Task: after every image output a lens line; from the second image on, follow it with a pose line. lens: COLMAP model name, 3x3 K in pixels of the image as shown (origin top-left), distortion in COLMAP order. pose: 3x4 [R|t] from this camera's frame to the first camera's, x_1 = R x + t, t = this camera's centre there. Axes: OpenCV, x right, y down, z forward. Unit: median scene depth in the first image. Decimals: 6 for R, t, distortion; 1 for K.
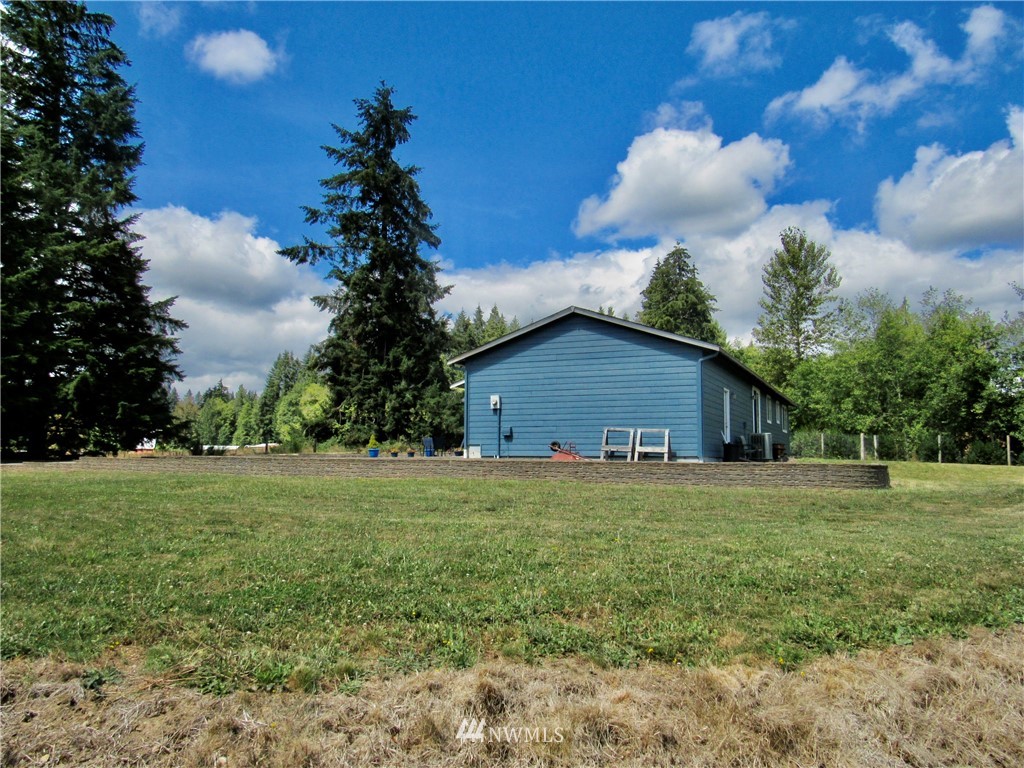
lens RADIAL K [[803.1, 0, 516.7], [0, 803.1, 383.1], [0, 0, 1]] dist [-0.024885, -0.005802]
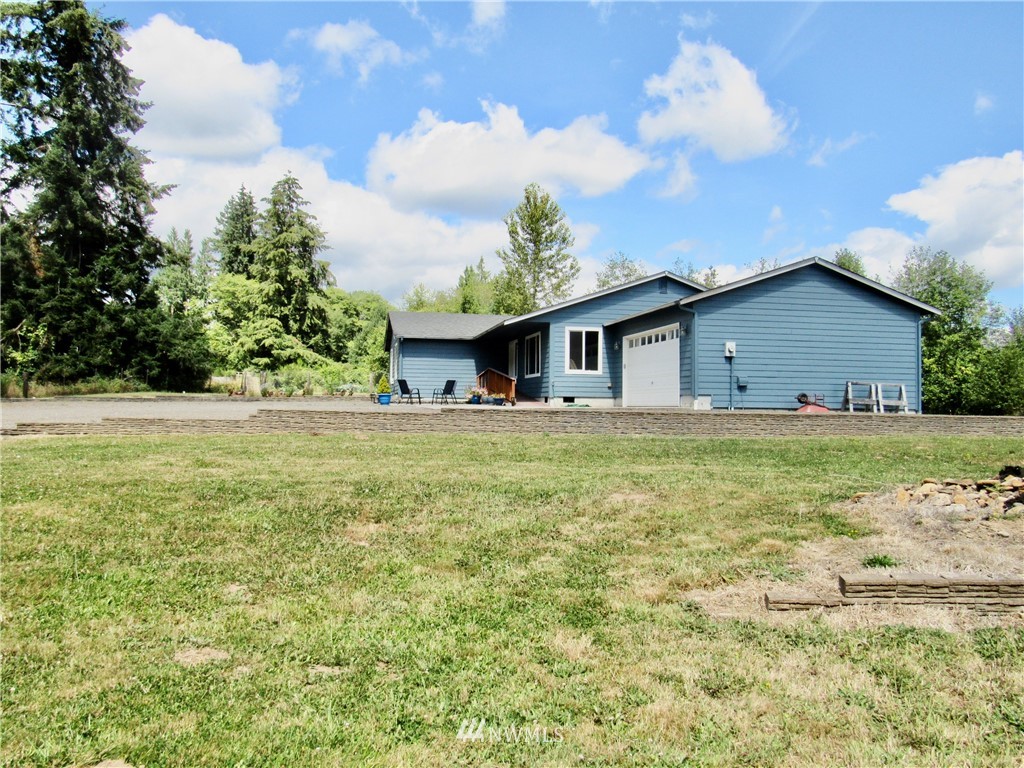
lens RADIAL K [[803.1, 0, 513.6], [0, 803.1, 389.3], [0, 0, 1]] dist [-0.024885, -0.005802]
pose [[0.809798, 0.009846, 0.586626, -0.284253], [-0.061118, 0.995835, 0.067655, 0.008089], [-0.583517, -0.090640, 0.807027, 0.146404]]
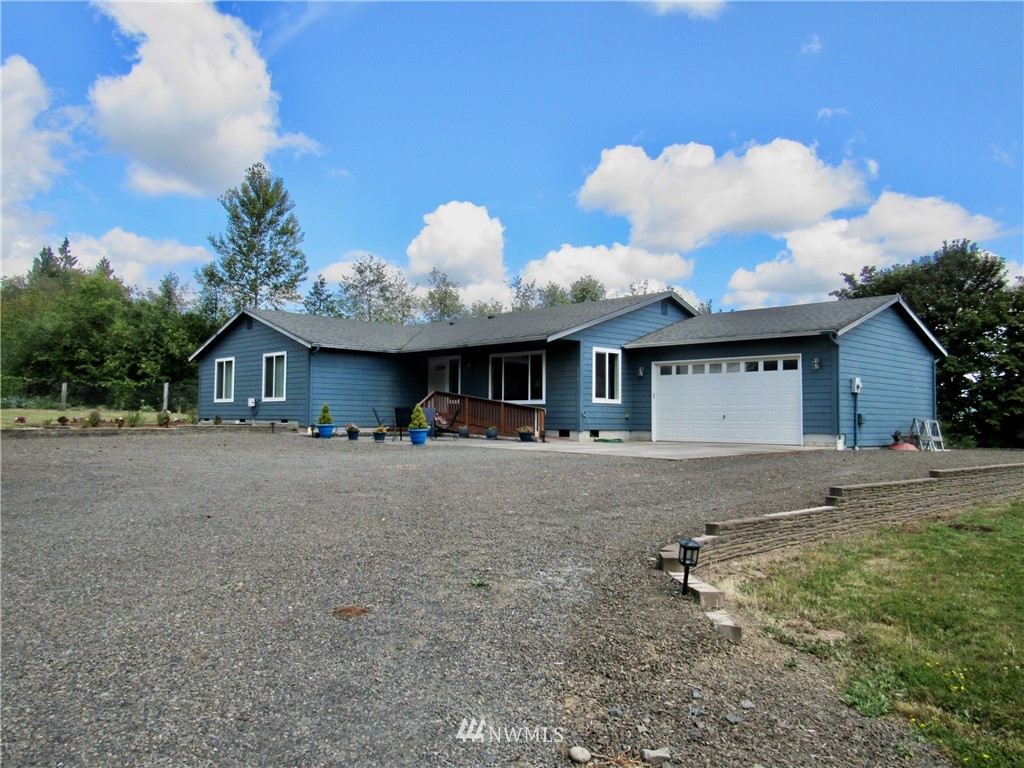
lens RADIAL K [[803.1, 0, 514.4], [0, 803.1, 386.3], [0, 0, 1]] dist [-0.024885, -0.005802]
pose [[0.365235, 0.033763, 0.930303, -0.361659], [-0.102628, 0.994711, 0.004191, 0.022159], [-0.925241, -0.097006, 0.366768, 0.381420]]
